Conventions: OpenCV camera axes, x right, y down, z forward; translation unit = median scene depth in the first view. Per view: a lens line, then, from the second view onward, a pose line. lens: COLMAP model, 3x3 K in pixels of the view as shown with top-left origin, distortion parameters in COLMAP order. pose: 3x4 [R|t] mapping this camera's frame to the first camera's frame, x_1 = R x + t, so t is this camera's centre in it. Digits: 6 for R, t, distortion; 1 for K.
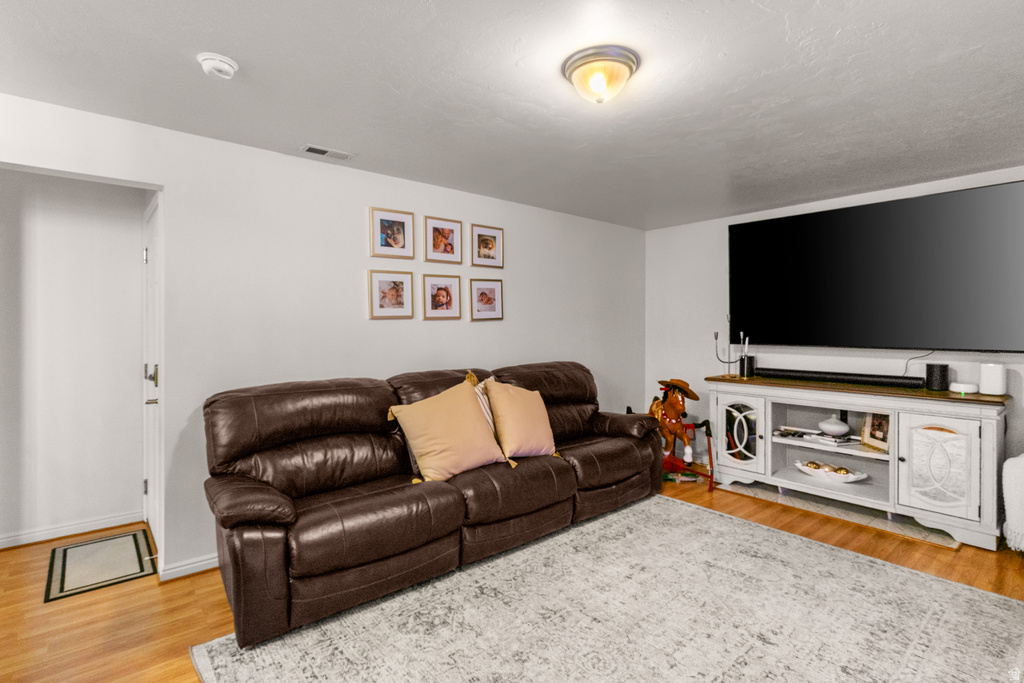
lens RADIAL K [[515.8, 0, 512.1], [0, 515.8, 334.5], [0, 0, 1]] dist [0.000193, -0.000104]
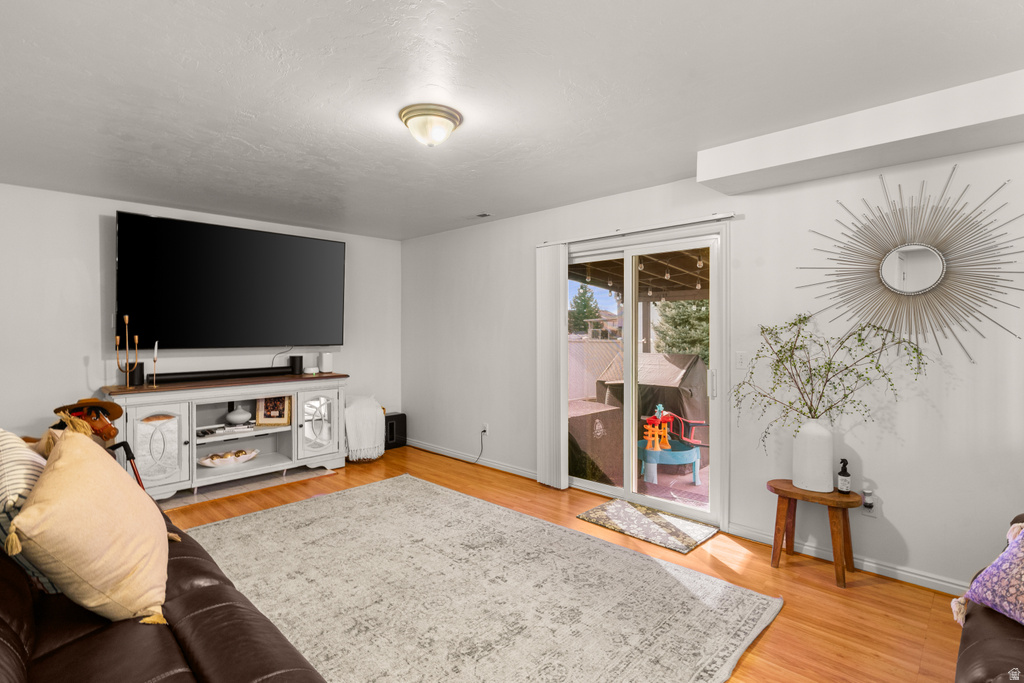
lens RADIAL K [[515.8, 0, 511.4], [0, 515.8, 336.9], [0, 0, 1]] dist [0.000193, -0.000104]
pose [[-0.135582, -0.017144, 0.990618, -0.662990], [0.017683, 0.999649, 0.019721, -0.011859], [-0.990608, 0.020191, -0.135231, 0.609064]]
